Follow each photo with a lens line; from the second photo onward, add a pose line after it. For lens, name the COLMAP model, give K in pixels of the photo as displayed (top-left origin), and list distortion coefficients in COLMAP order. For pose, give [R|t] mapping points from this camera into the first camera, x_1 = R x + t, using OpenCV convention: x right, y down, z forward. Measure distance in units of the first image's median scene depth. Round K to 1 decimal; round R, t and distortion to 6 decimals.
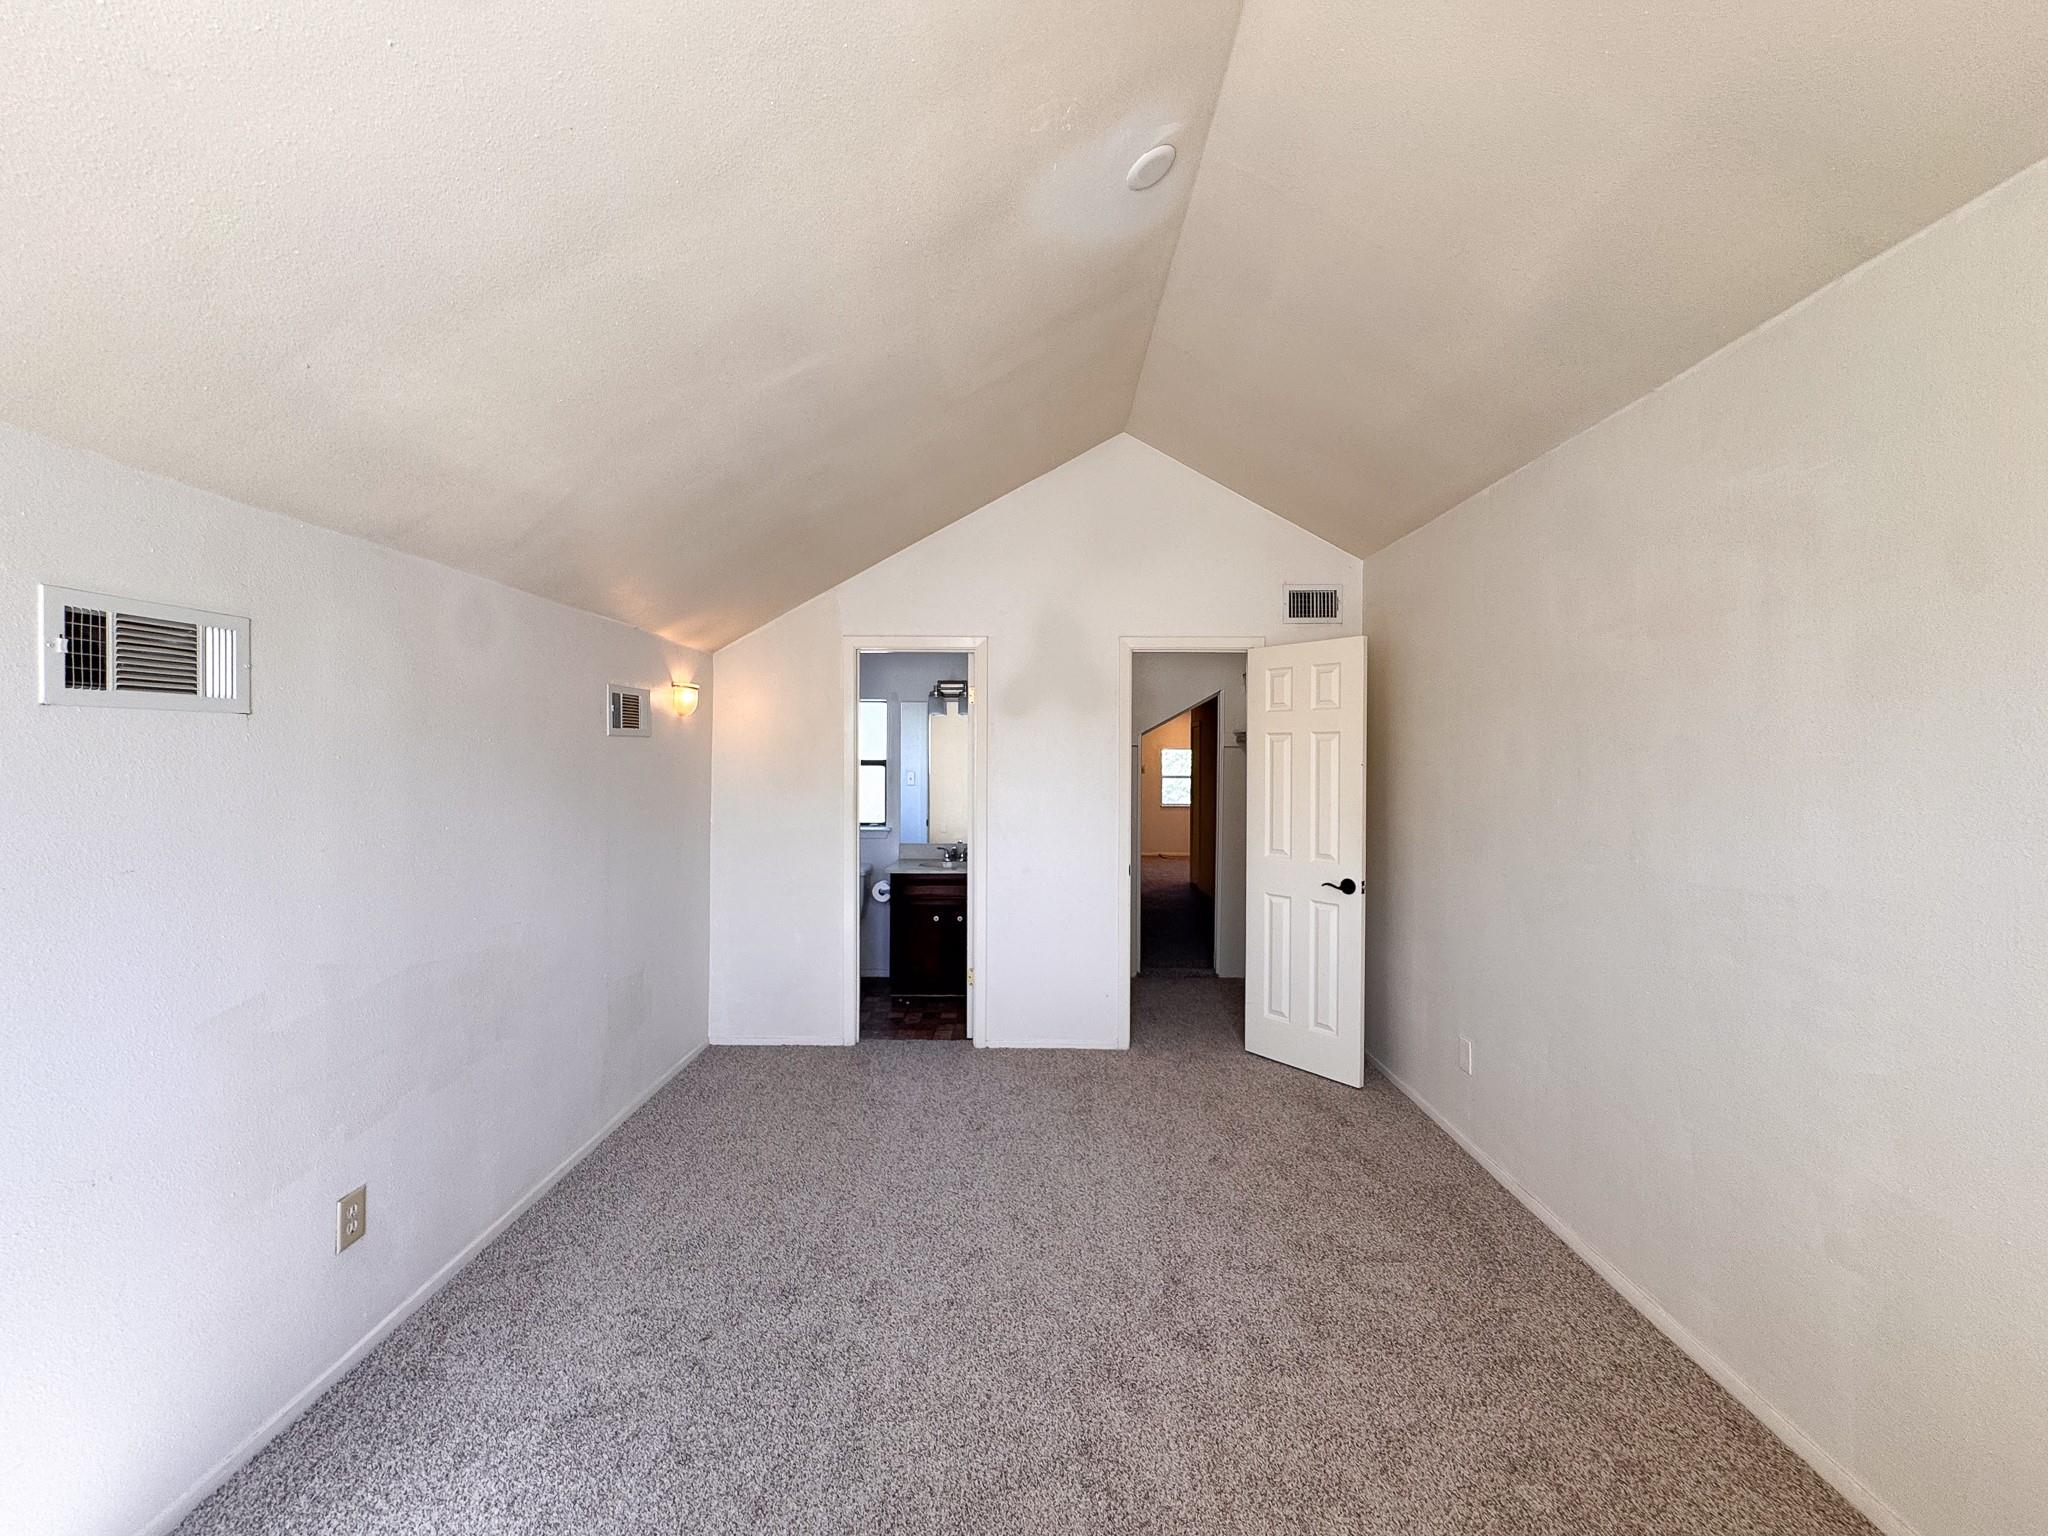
lens RADIAL K [[816.9, 0, 1022.6], [0, 816.9, 766.4], [0, 0, 1]] dist [-0.002259, 0.000615]
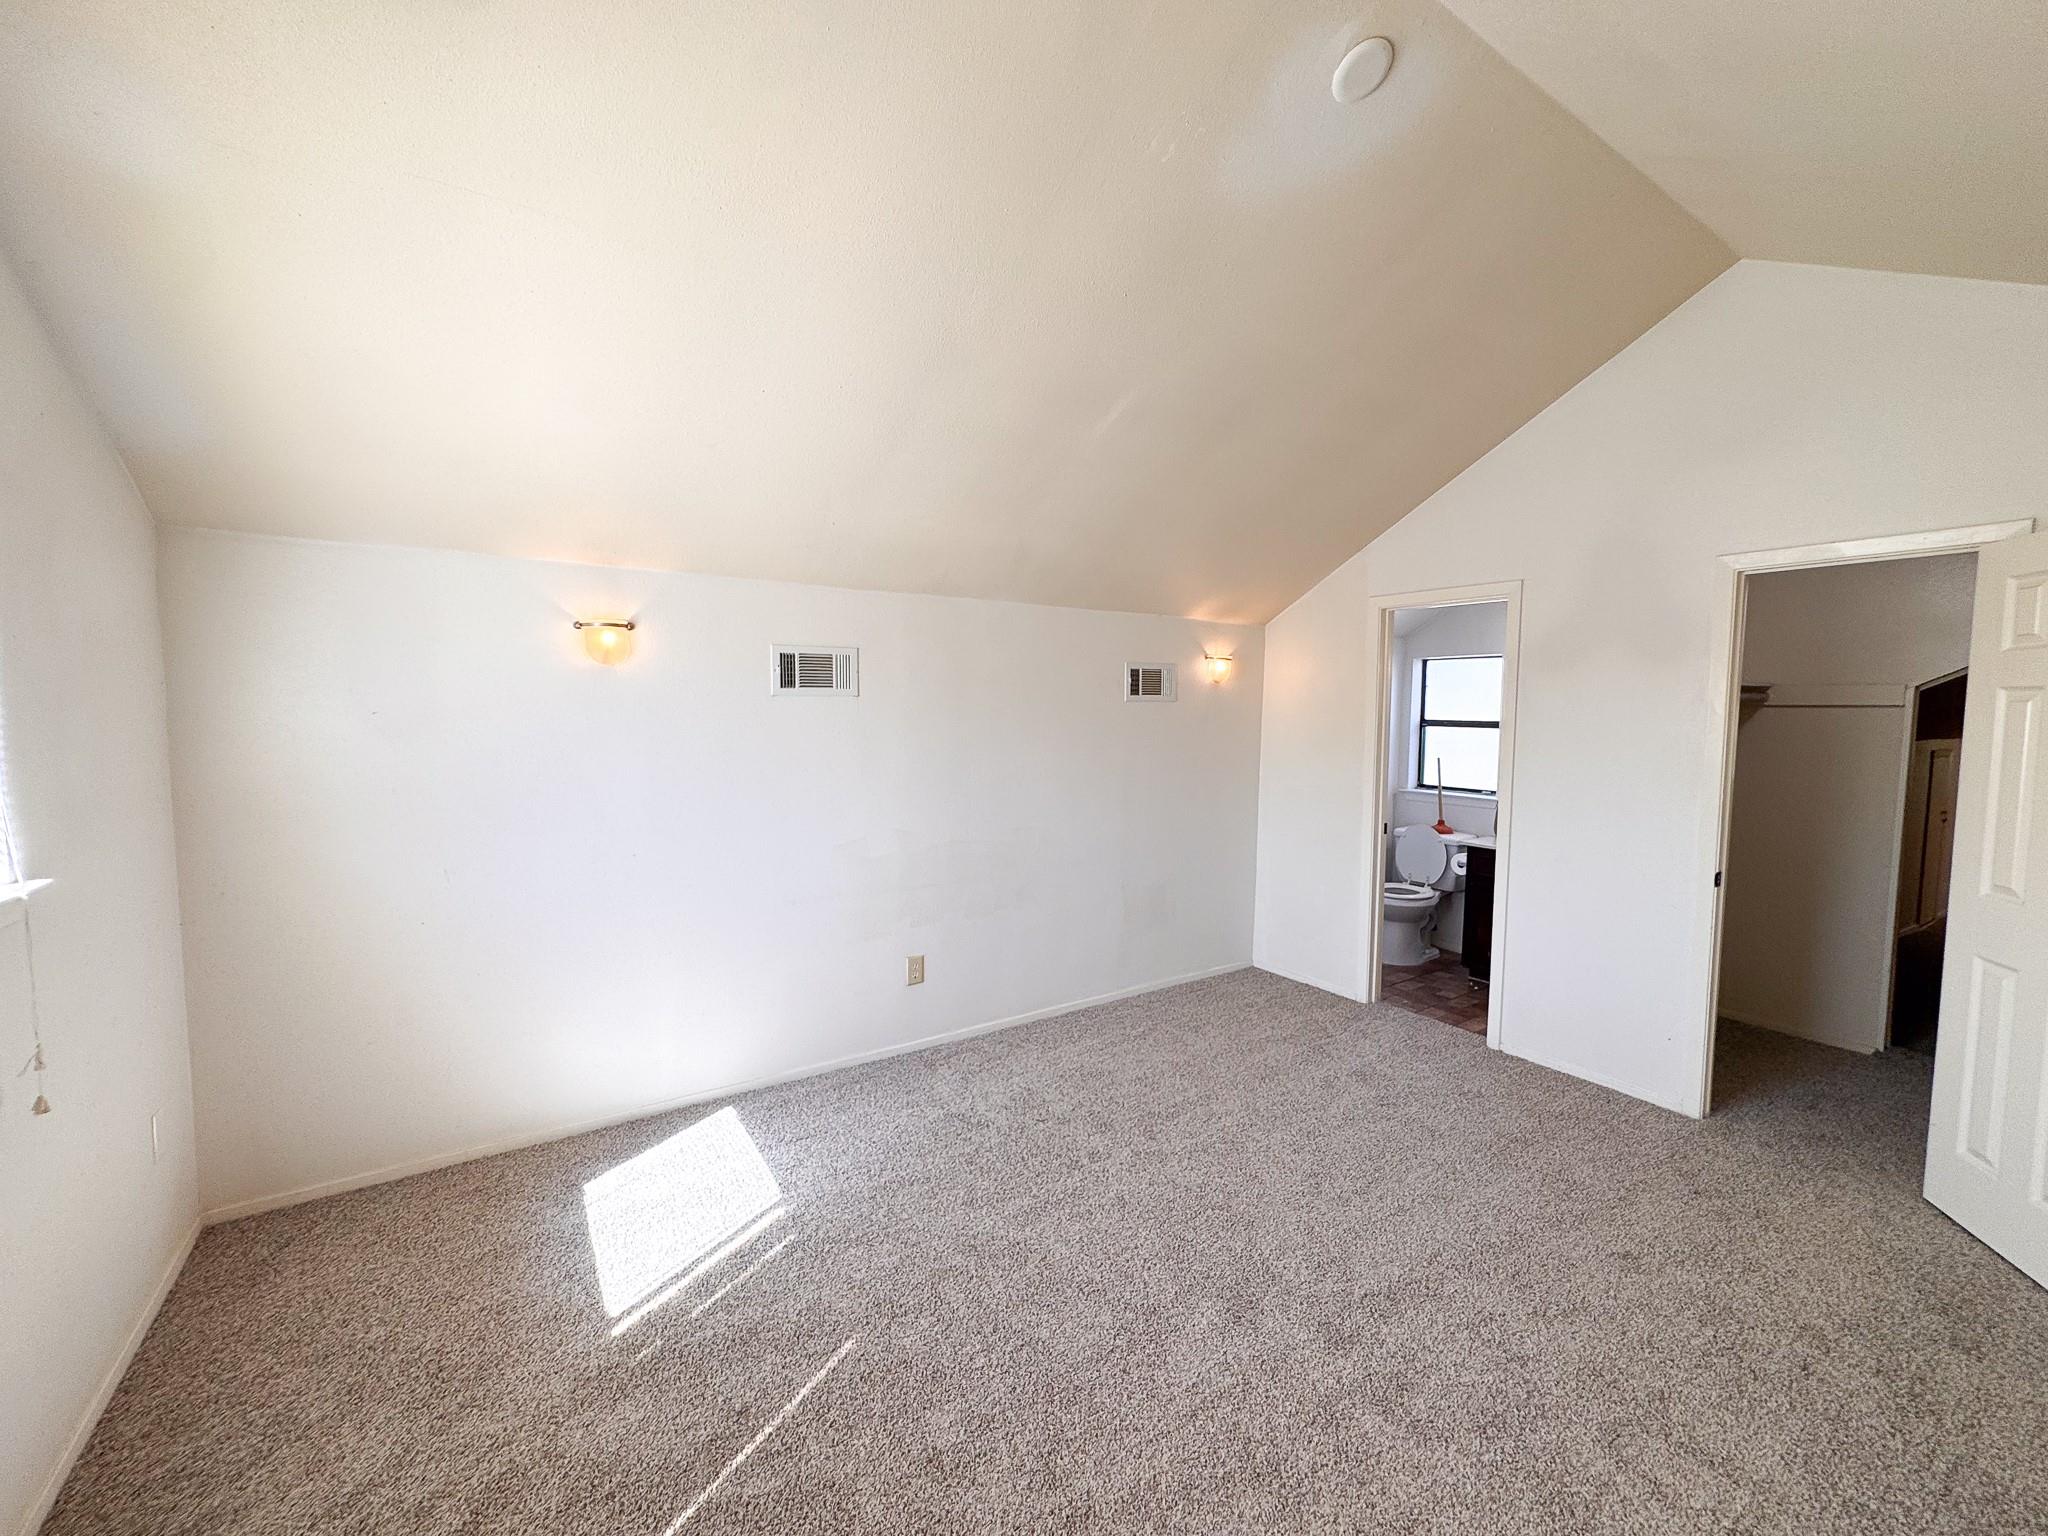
lens RADIAL K [[816.9, 0, 1022.6], [0, 816.9, 766.4], [0, 0, 1]] dist [-0.002259, 0.000615]
pose [[0.558936, 0.058910, -0.827116, 0.418308], [-0.014287, 0.998009, 0.061427, -0.009208], [0.829088, -0.022516, 0.558665, 0.097214]]
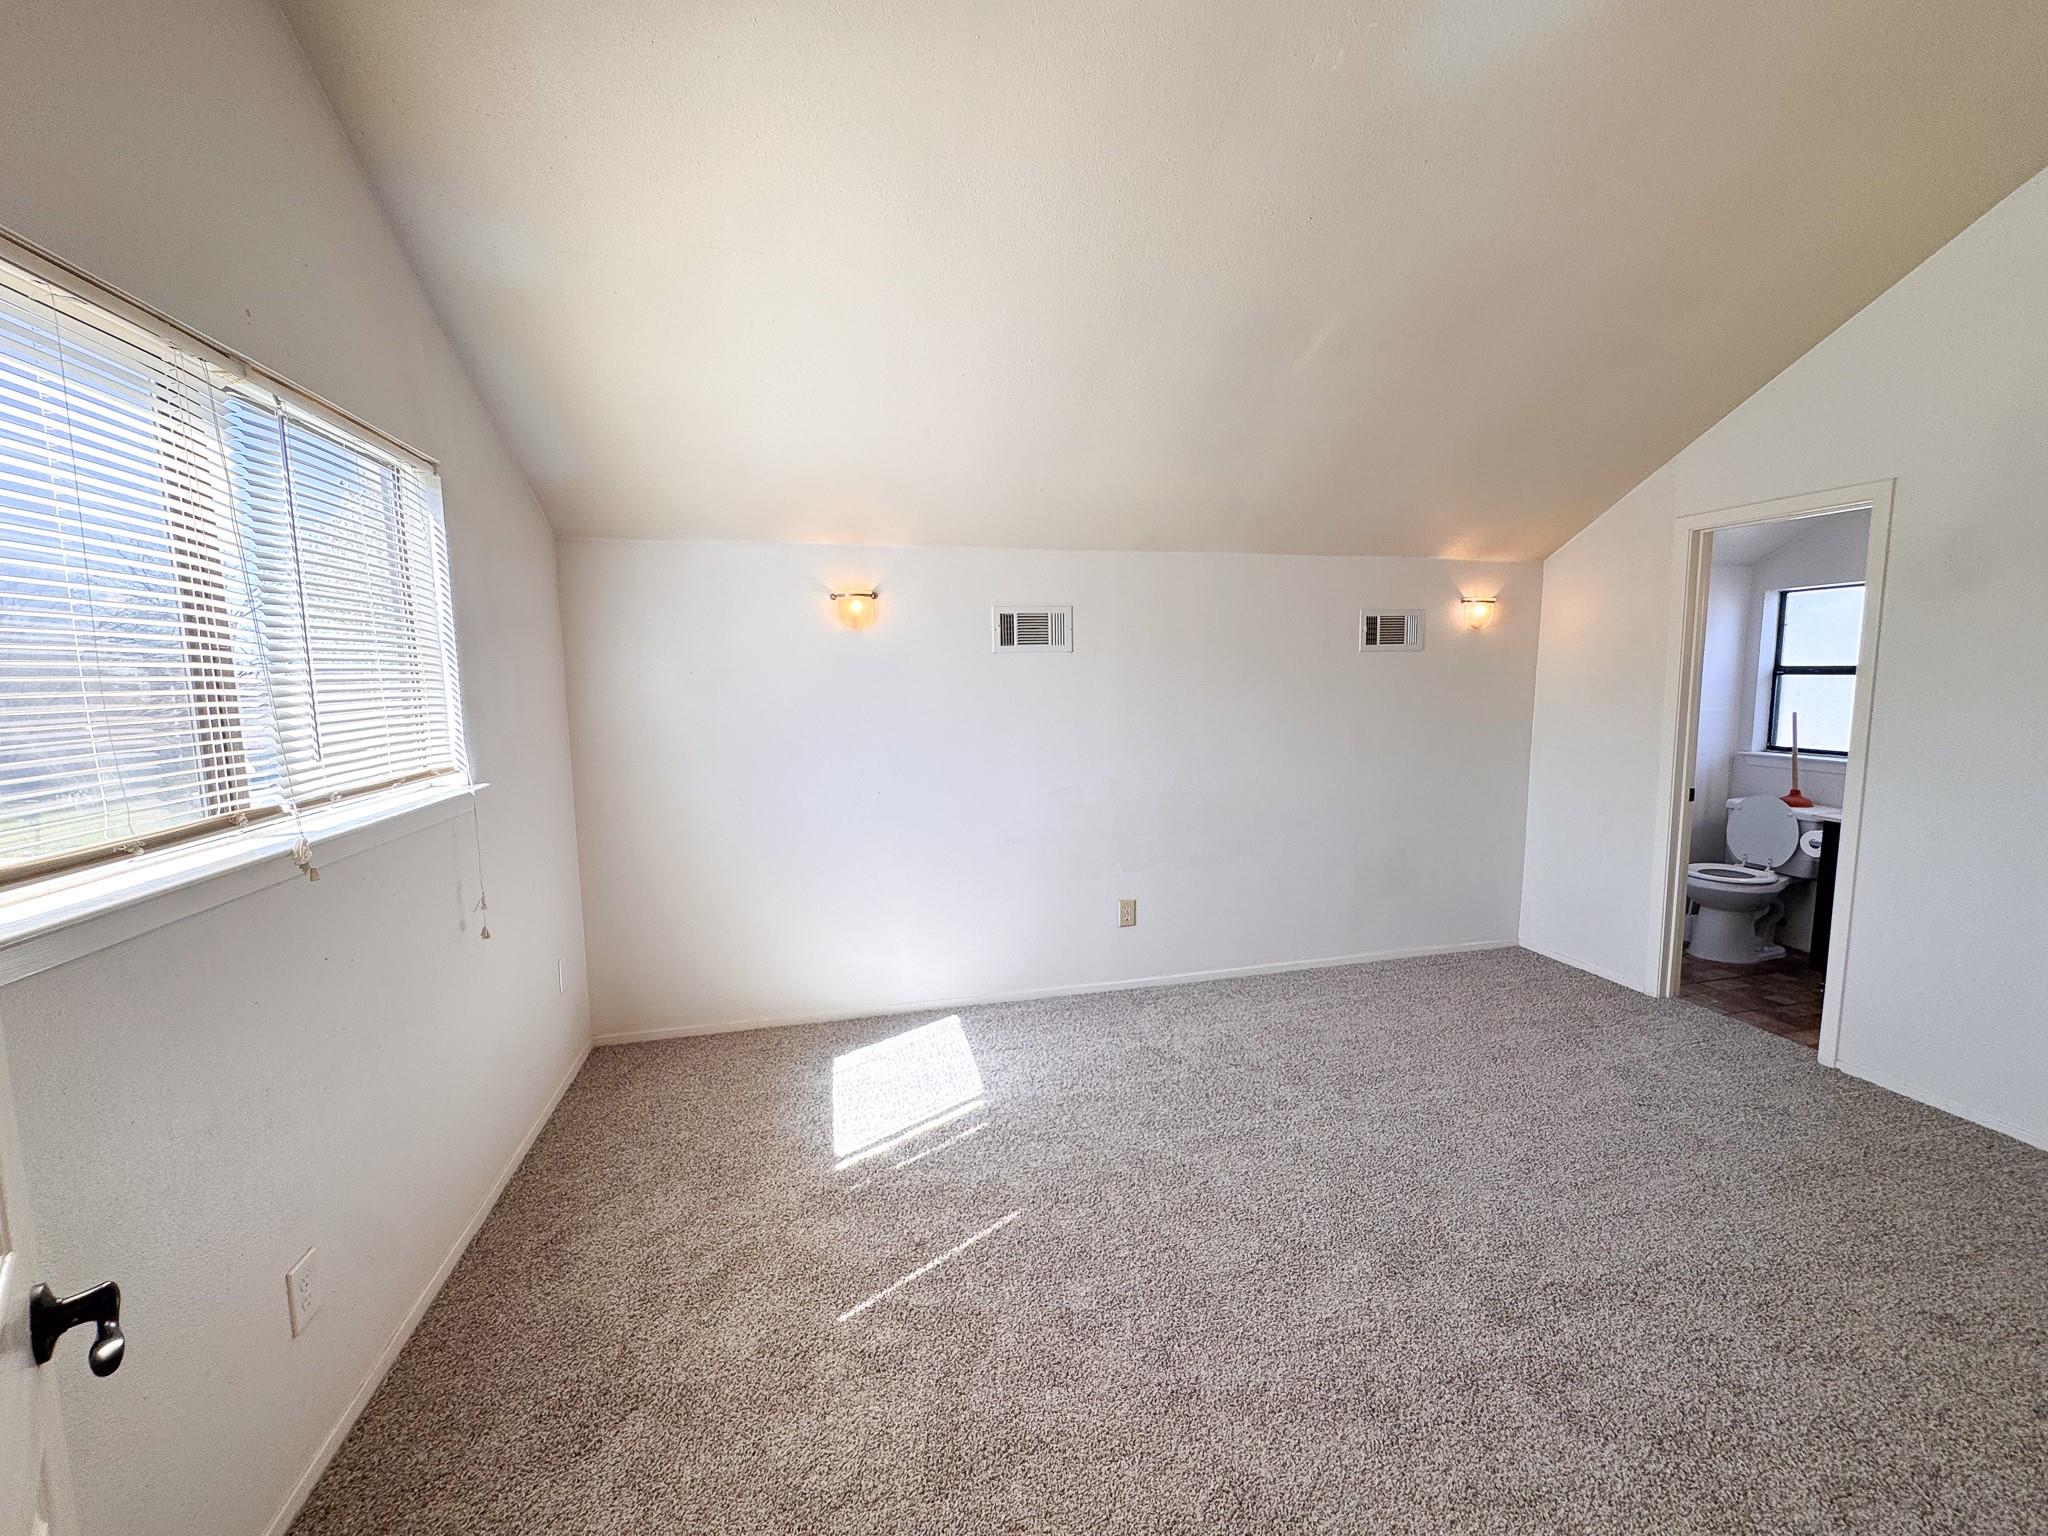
lens RADIAL K [[816.9, 0, 1022.6], [0, 816.9, 766.4], [0, 0, 1]] dist [-0.002259, 0.000615]
pose [[0.244491, 0.099685, -0.964514, 0.490613], [0.002694, 0.994628, 0.103480, 0.005663], [0.969648, -0.027899, 0.242909, 0.158305]]
